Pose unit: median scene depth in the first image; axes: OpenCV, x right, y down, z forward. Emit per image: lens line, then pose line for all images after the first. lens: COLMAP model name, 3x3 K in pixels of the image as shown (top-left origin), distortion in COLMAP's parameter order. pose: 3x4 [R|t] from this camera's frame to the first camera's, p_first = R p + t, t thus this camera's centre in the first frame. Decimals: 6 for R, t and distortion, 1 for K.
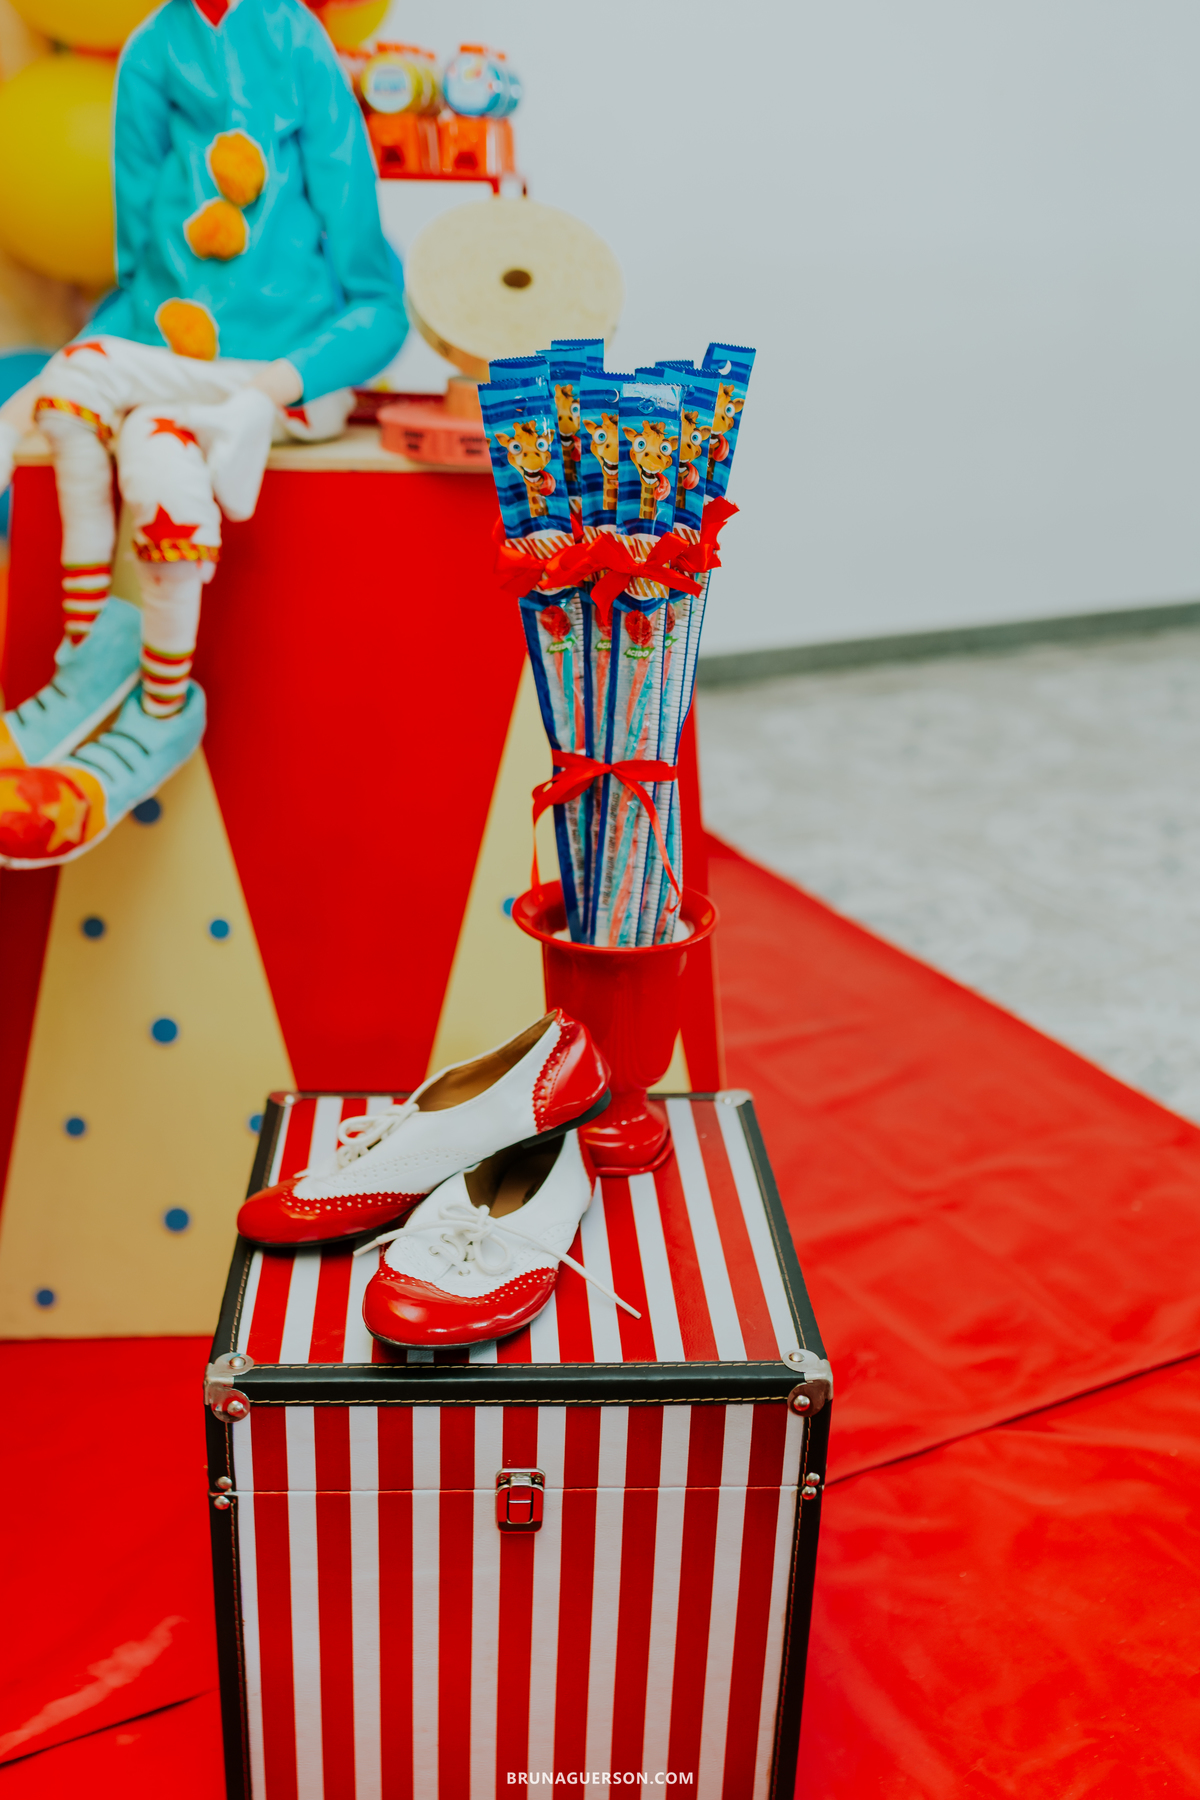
lens RADIAL K [[1852.6, 0, 600.0], [0, 1852.6, 900.0], [0, 0, 1]] dist [-0.115056, 0.113077]
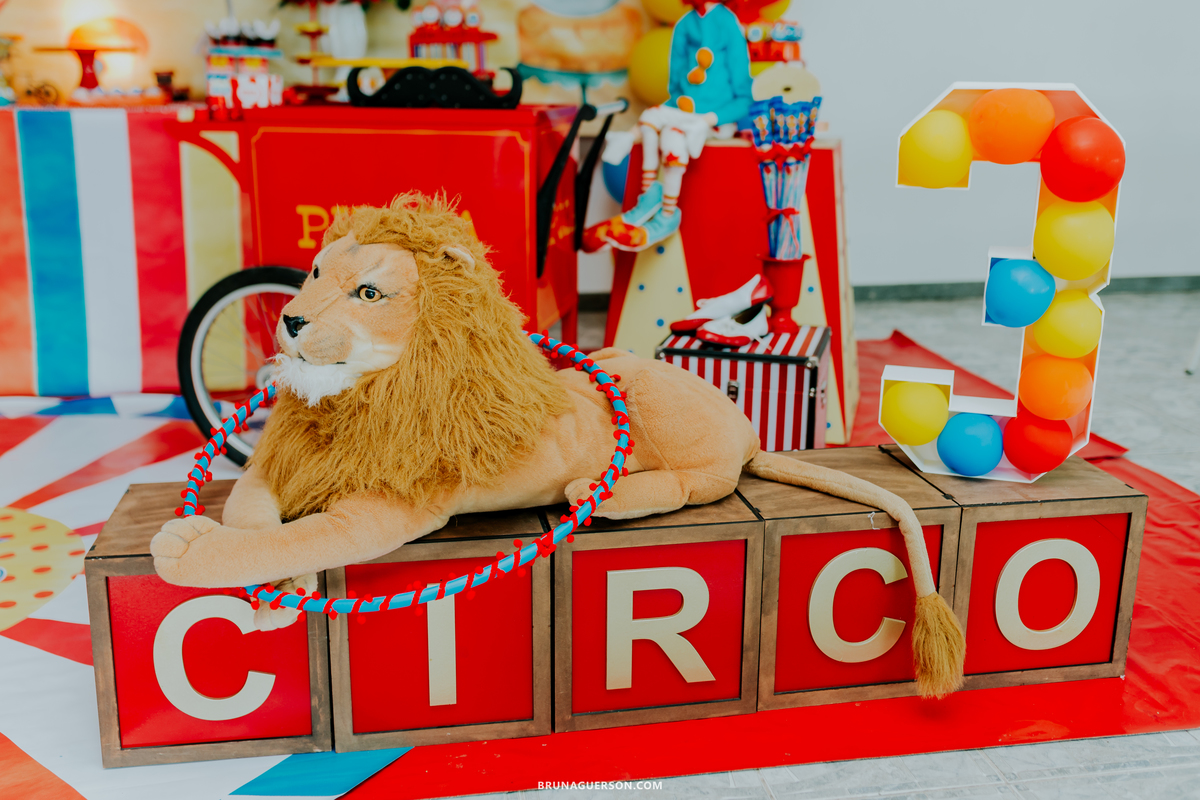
lens RADIAL K [[1235.1, 0, 567.2], [0, 1235.1, 401.3], [0, 0, 1]] dist [-0.115056, 0.113077]
pose [[0.937325, 0.062905, -0.342731, 0.392877], [-0.108193, 0.987497, -0.114647, 0.528130], [0.331234, 0.144543, 0.932412, -1.136805]]
